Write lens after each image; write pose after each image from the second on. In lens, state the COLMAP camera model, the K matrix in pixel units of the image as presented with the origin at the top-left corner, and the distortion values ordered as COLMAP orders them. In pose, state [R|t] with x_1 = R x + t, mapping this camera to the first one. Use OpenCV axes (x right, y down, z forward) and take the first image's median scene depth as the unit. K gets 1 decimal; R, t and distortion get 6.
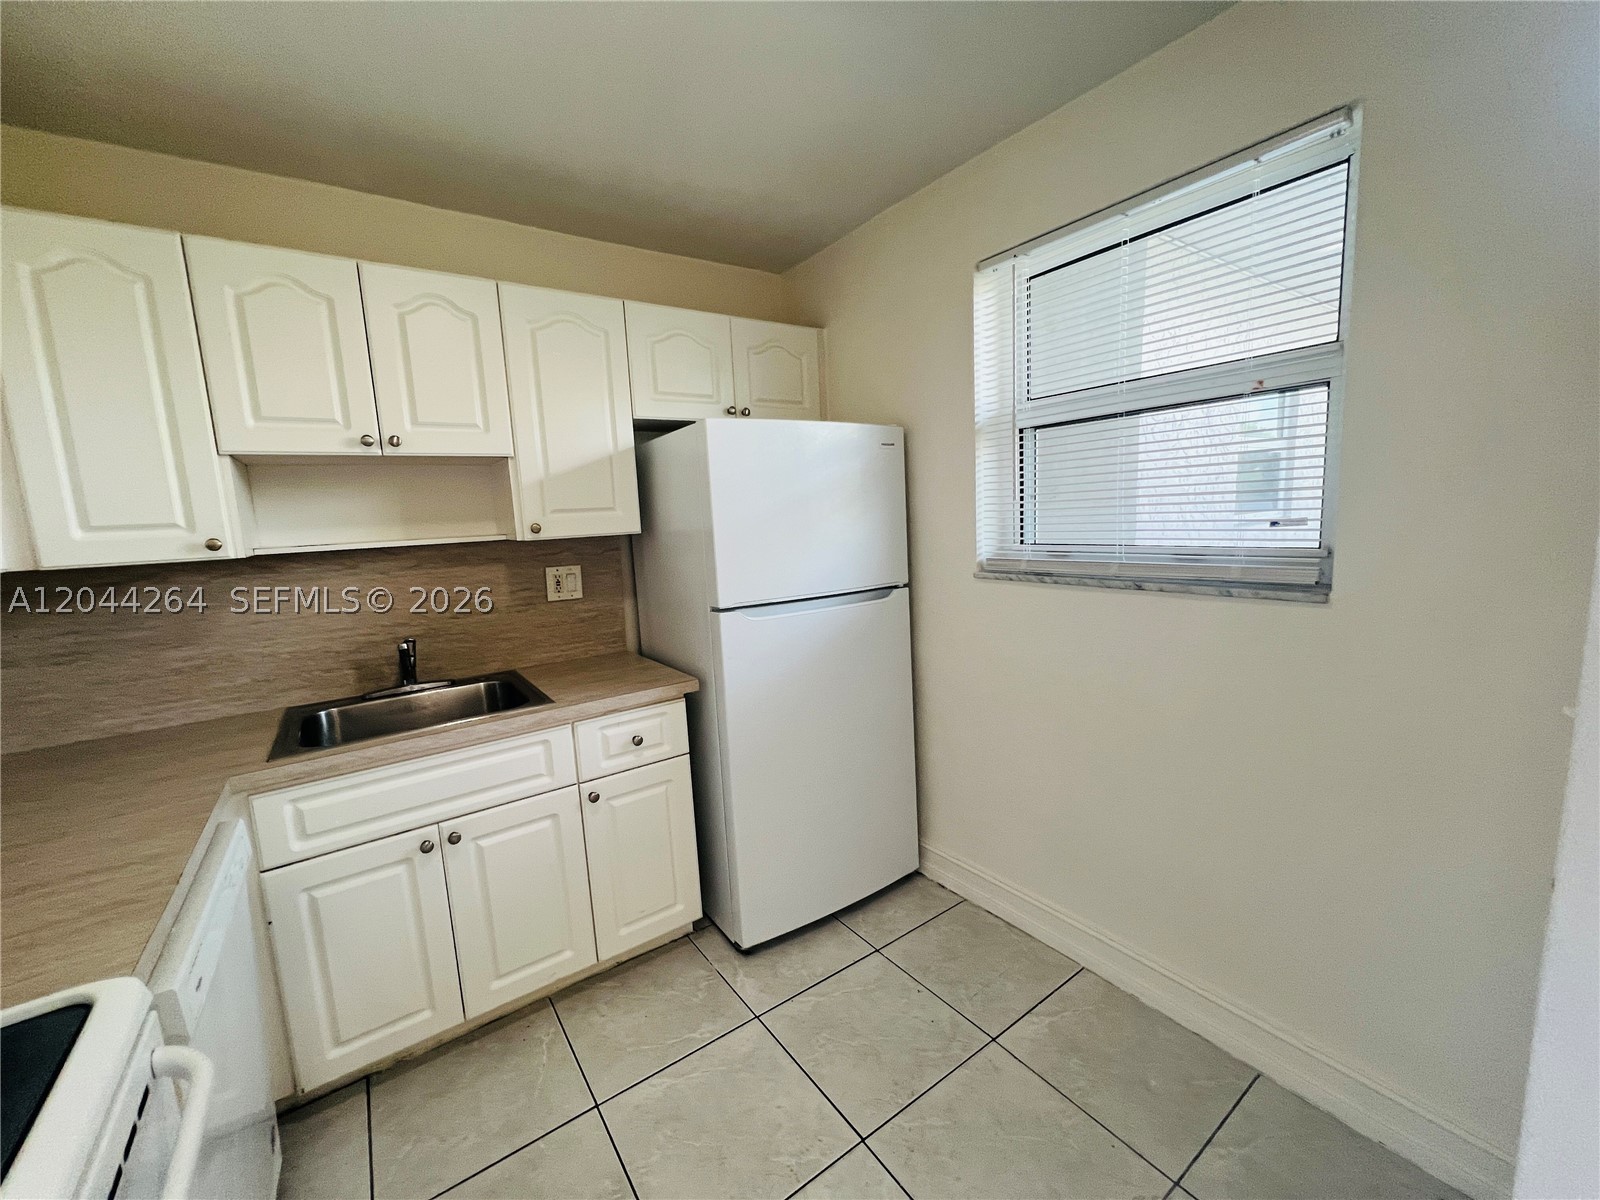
lens RADIAL K [[634.7, 0, 793.8], [0, 634.7, 598.5], [0, 0, 1]] dist [-0.004661, 0.000079]
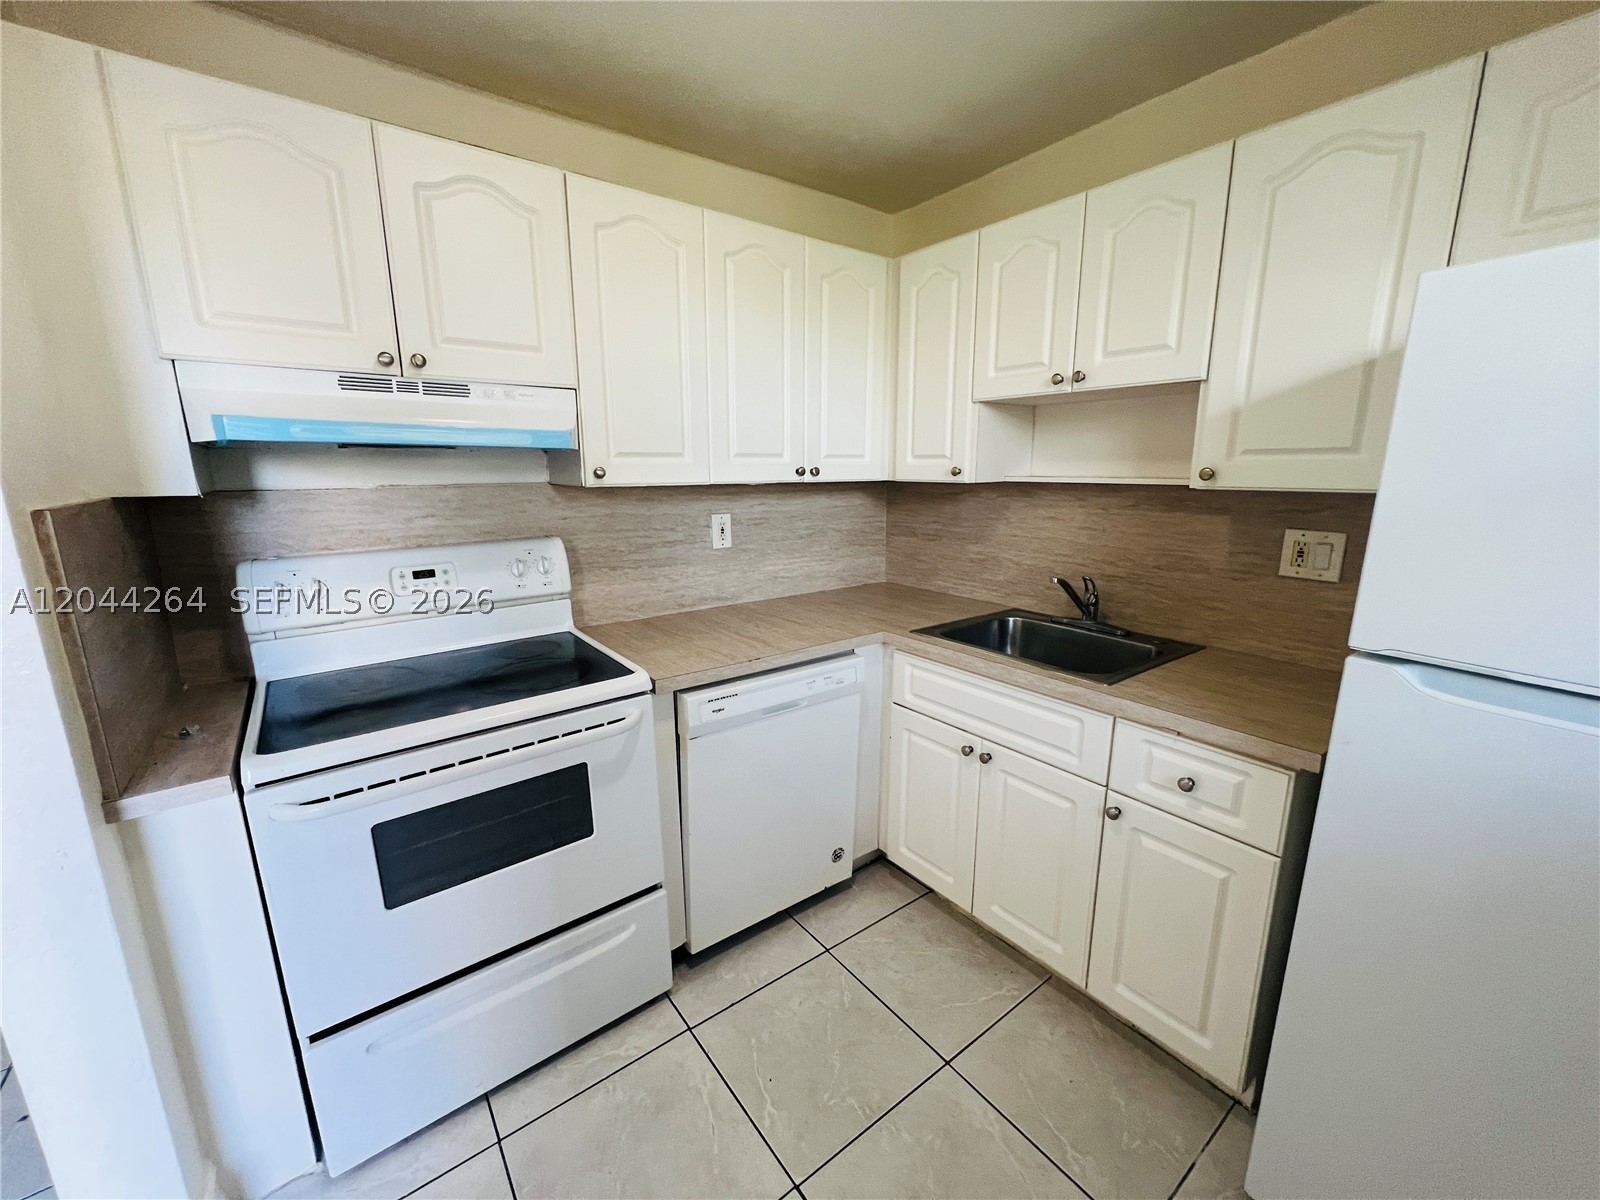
lens RADIAL K [[634.7, 0, 797.3], [0, 634.7, 599.0], [0, 0, 1]] dist [-0.004661, 0.000079]
pose [[0.035025, 0.254479, -0.966444, 0.369611], [-0.130877, 0.959877, 0.248007, -0.094101], [0.990780, 0.117799, 0.066926, 0.492002]]
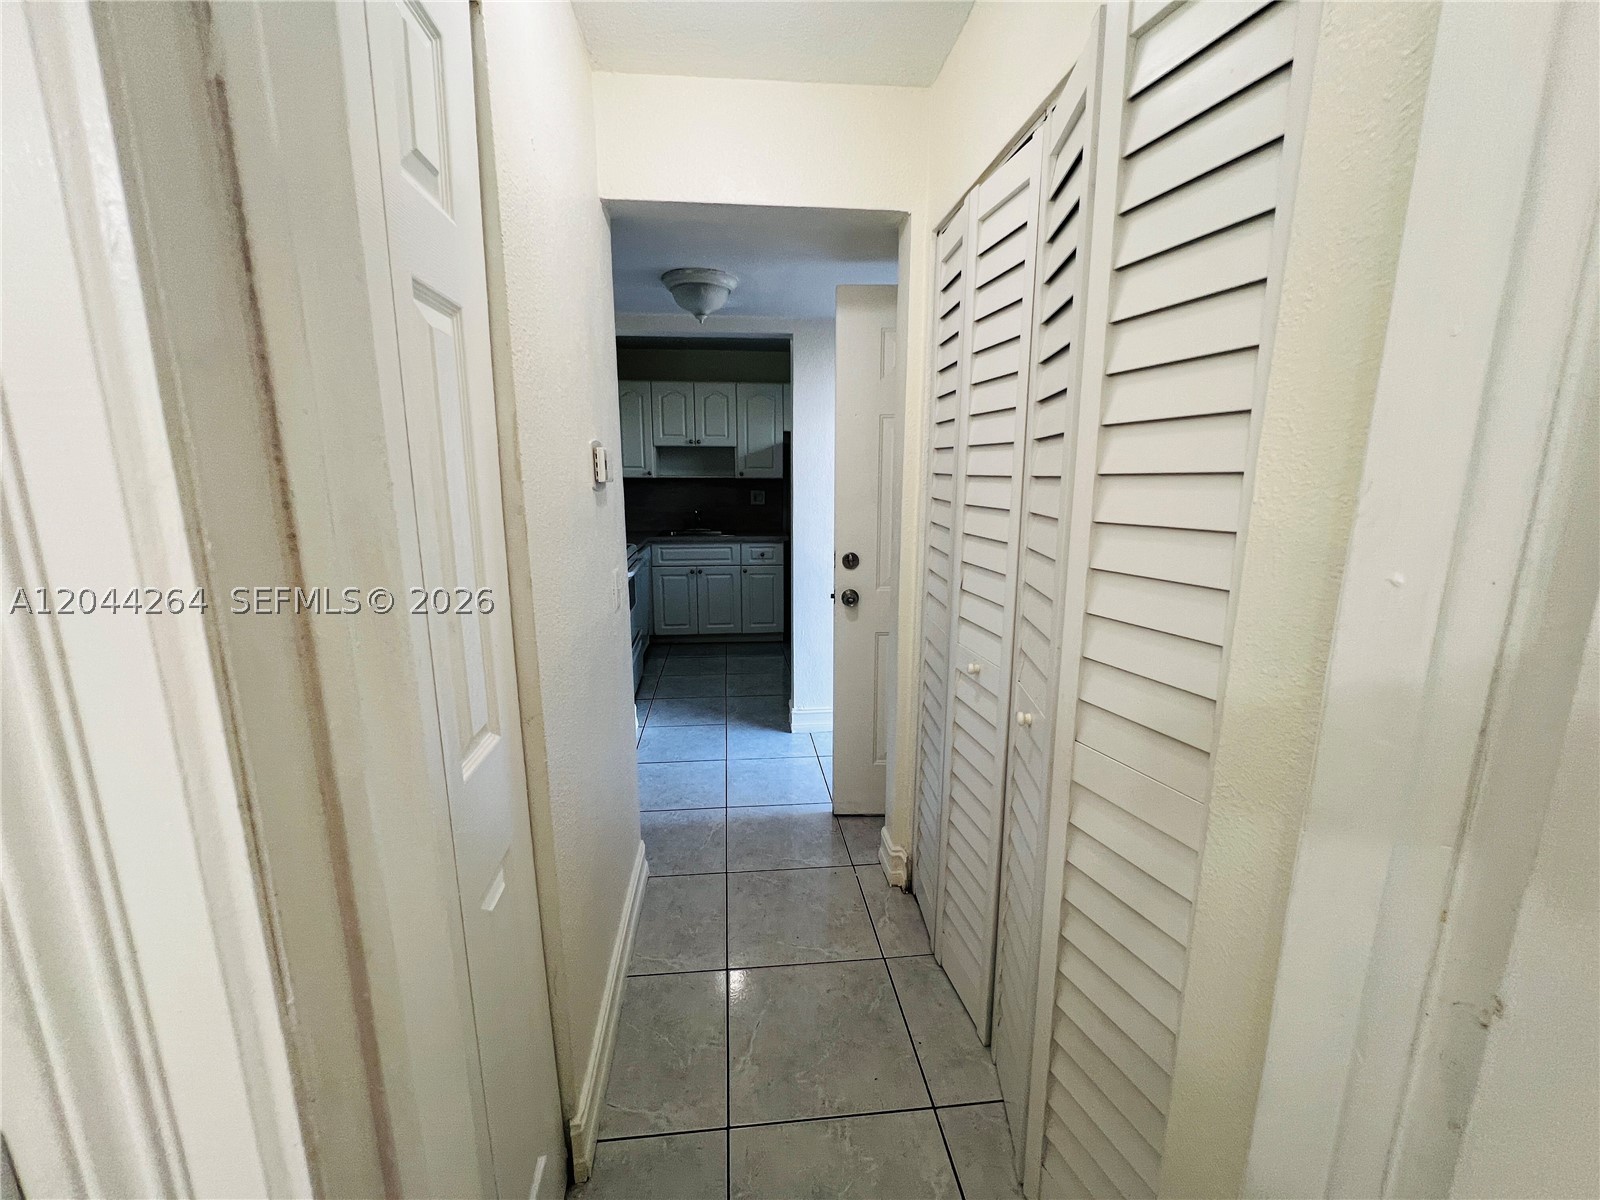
lens RADIAL K [[634.7, 0, 790.4], [0, 634.7, 596.6], [0, 0, 1]] dist [-0.004661, 0.000079]
pose [[0.873285, 0.144783, -0.465200, 1.141006], [-0.111605, 0.988883, 0.098259, 0.120500], [0.474254, -0.033889, 0.879735, -1.331863]]
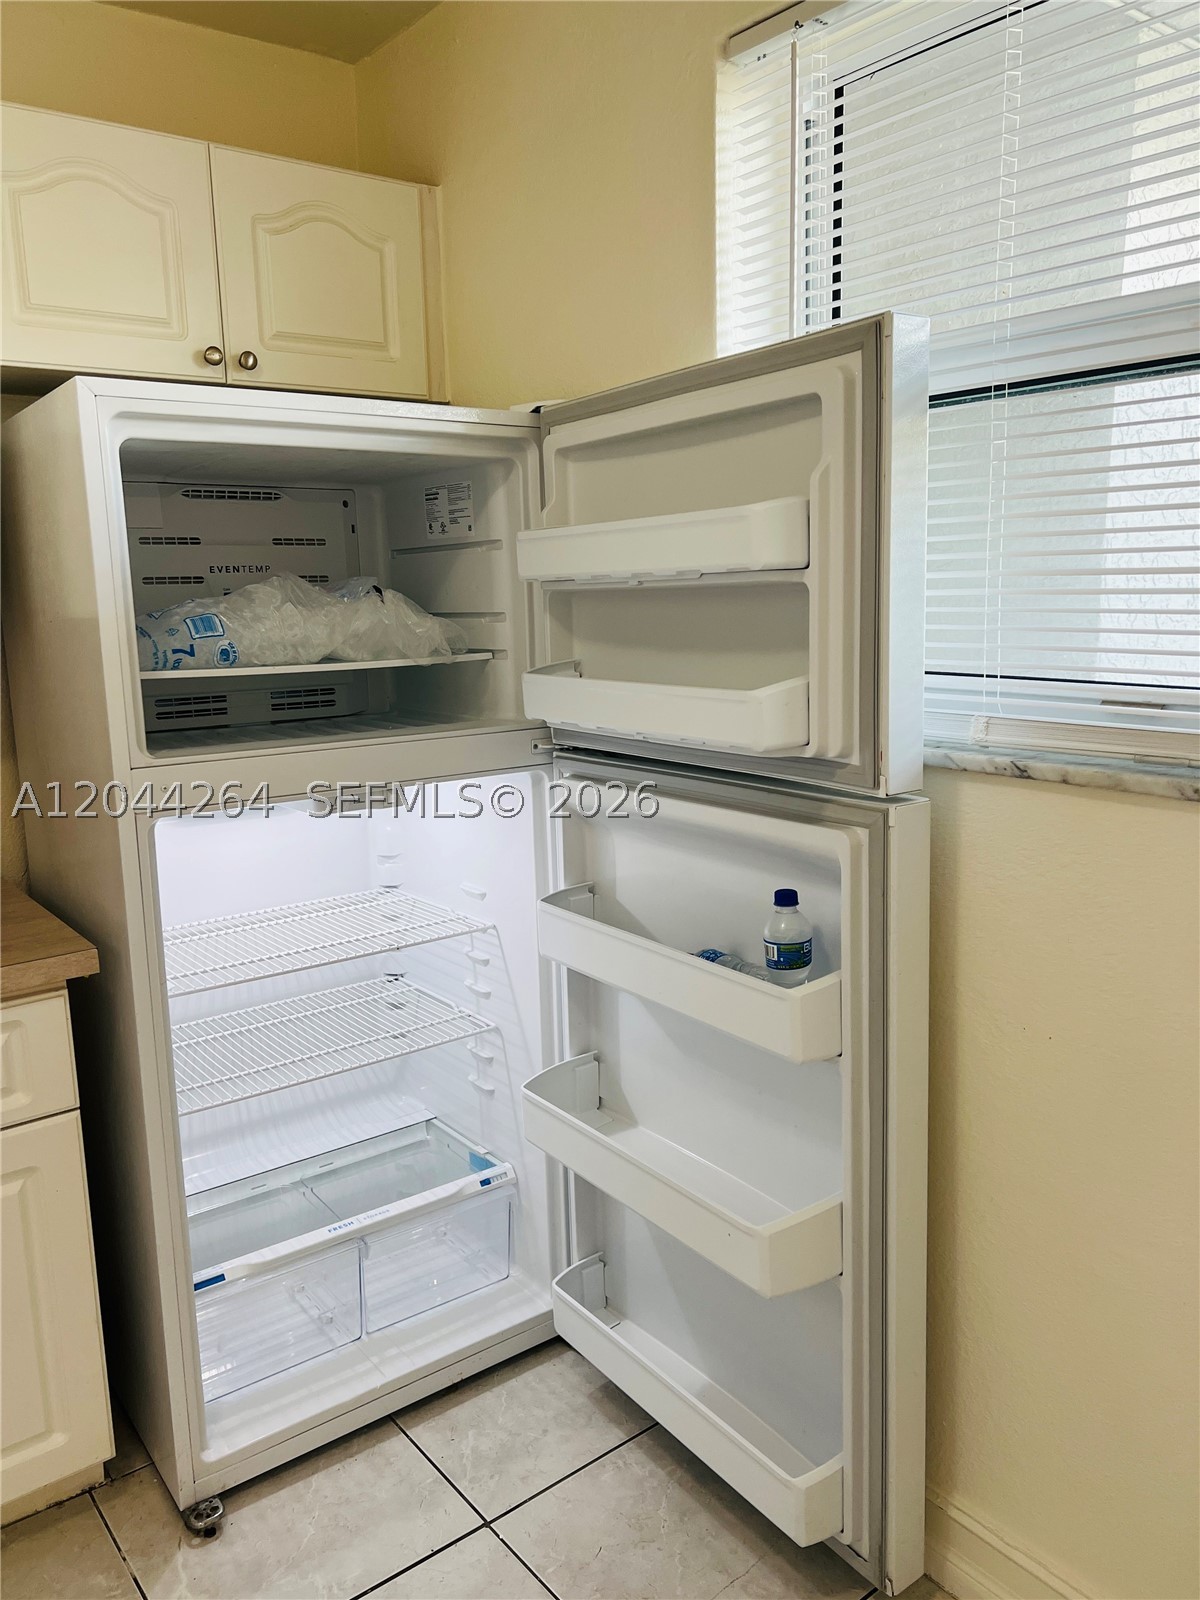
lens RADIAL K [[1204.0, 0, 596.8], [0, 1204.0, 795.3], [0, 0, 1]] dist [0.001425, 0.000501]
pose [[0.997977, 0.019419, 0.060545, 0.157839], [-0.021799, 0.999006, 0.038895, -0.024623], [-0.059729, -0.040136, 0.997407, 0.129689]]
